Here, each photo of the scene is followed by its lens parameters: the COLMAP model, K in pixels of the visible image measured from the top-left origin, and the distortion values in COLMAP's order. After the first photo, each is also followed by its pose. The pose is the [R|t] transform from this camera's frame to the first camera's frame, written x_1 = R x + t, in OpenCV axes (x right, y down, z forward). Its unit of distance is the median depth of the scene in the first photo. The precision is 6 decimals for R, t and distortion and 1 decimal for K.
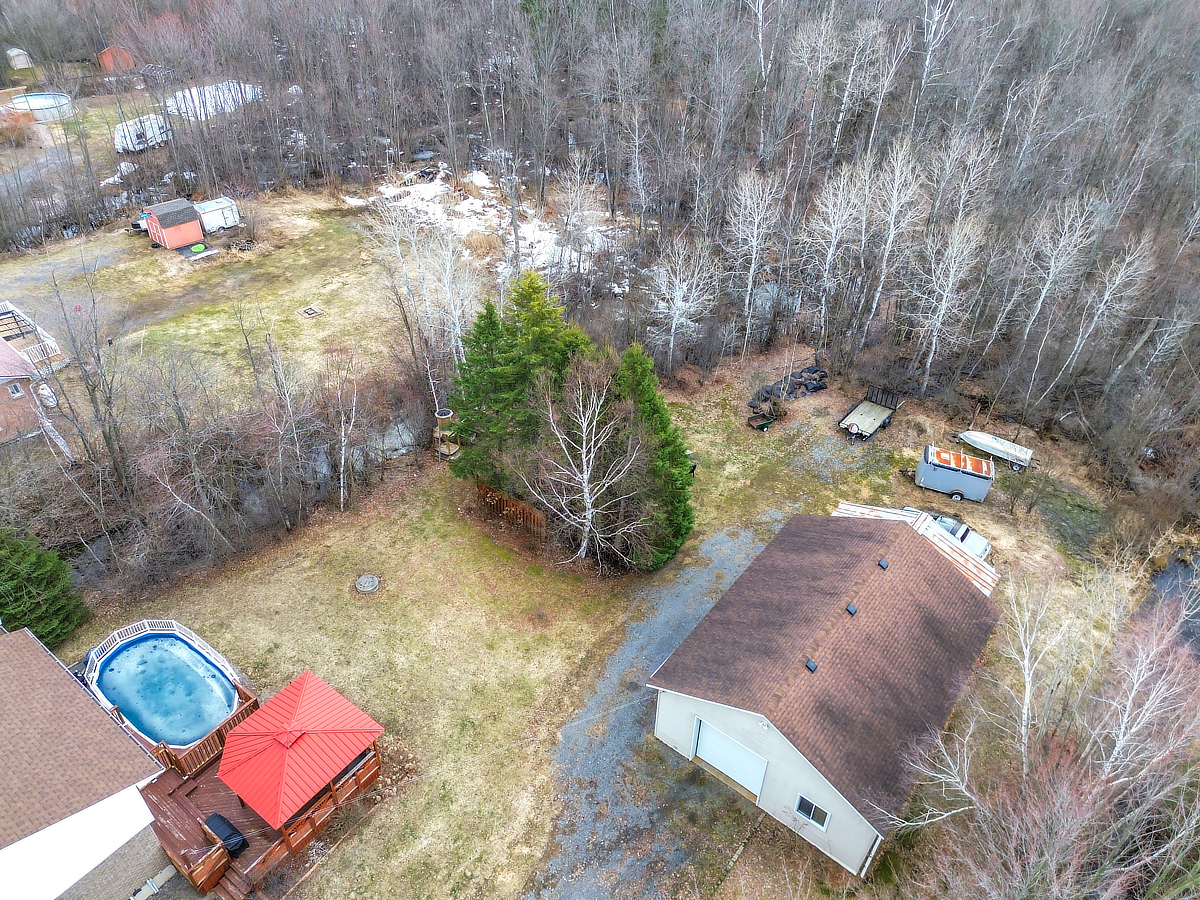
lens RADIAL K [[838.7, 0, 607.6], [0, 838.7, 456.4], [0, 0, 1]] dist [0.100054, -0.095601]
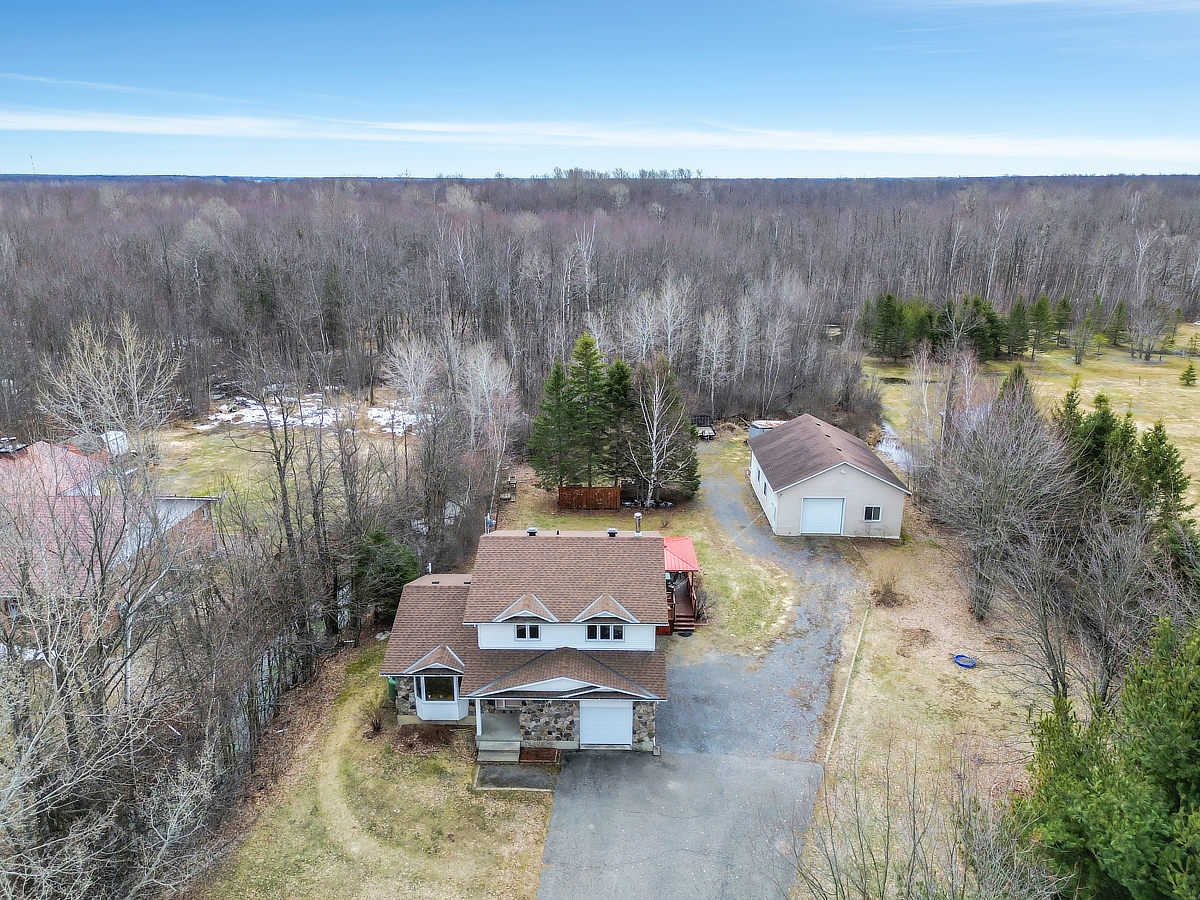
lens RADIAL K [[838.7, 0, 607.6], [0, 838.7, 456.4], [0, 0, 1]] dist [0.100054, -0.095601]
pose [[0.795238, -0.221831, 0.564258, -1.279356], [0.393187, 0.897119, -0.201448, 0.433132], [-0.461519, 0.382058, 0.800644, -0.354906]]
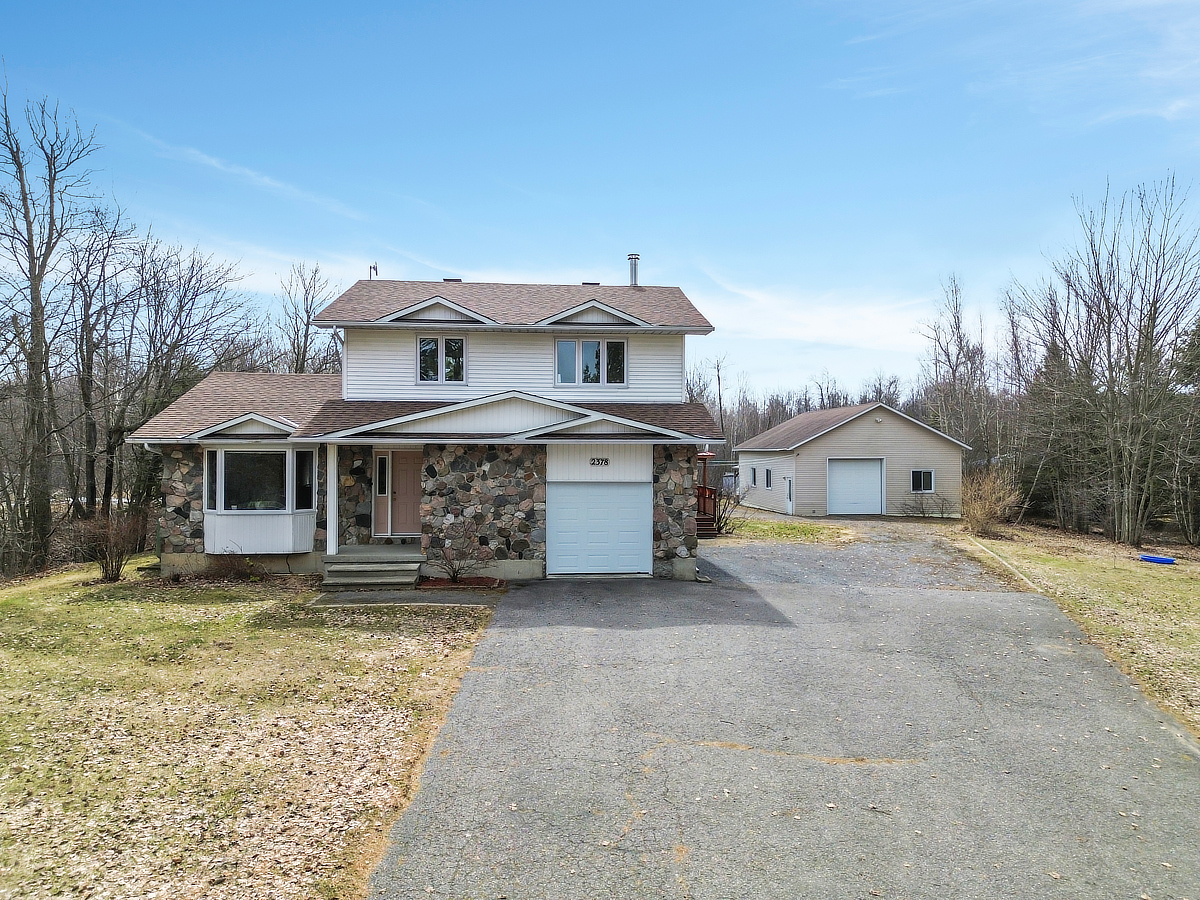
lens RADIAL K [[838.7, 0, 607.6], [0, 838.7, 456.4], [0, 0, 1]] dist [0.100054, -0.095601]
pose [[0.734827, -0.038443, 0.677164, -1.083055], [0.438963, 0.788054, -0.431605, 0.743530], [-0.517050, 0.614405, 0.595958, 0.356705]]
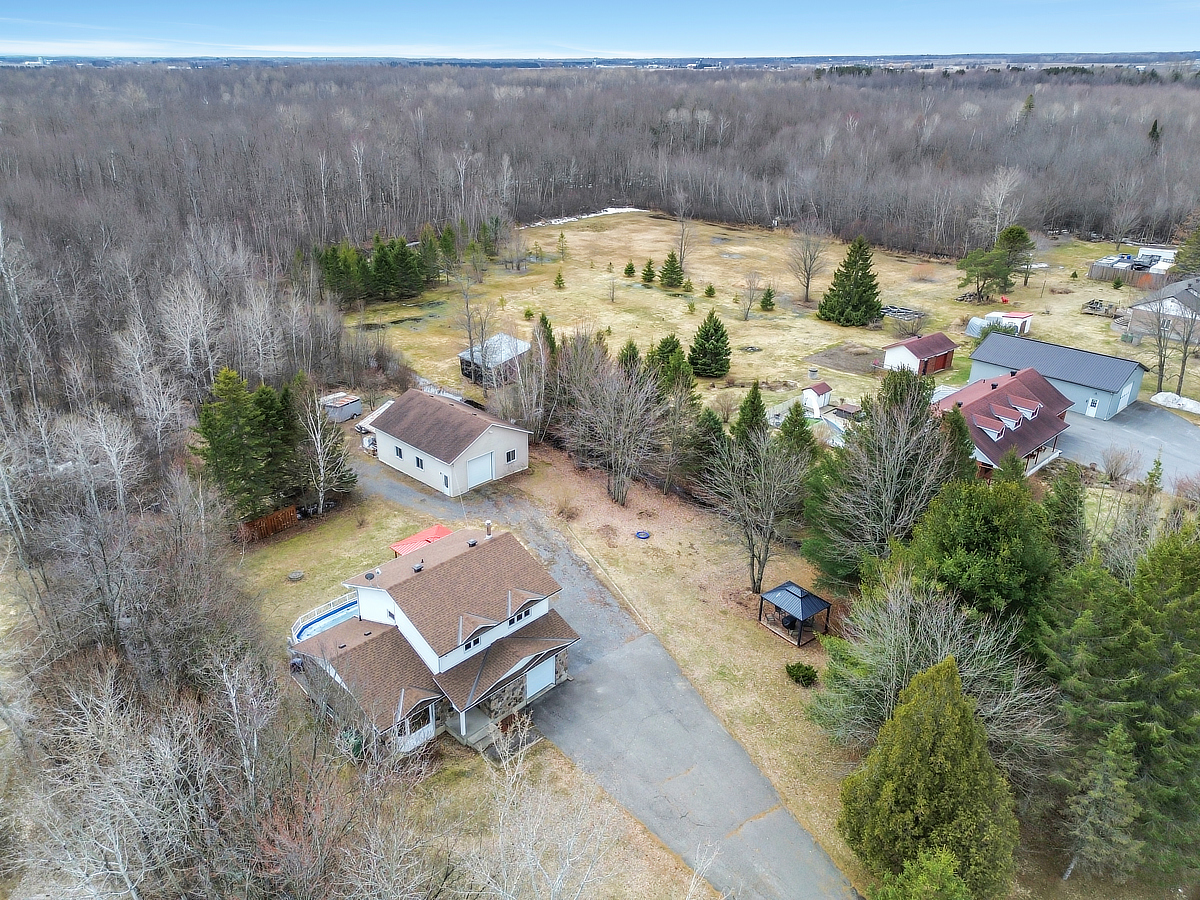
lens RADIAL K [[838.7, 0, 607.6], [0, 838.7, 456.4], [0, 0, 1]] dist [0.100054, -0.095601]
pose [[0.100656, -0.455184, 0.884690, -1.896666], [0.611216, 0.729914, 0.306008, -0.177596], [-0.785037, 0.509935, 0.351686, -0.135401]]
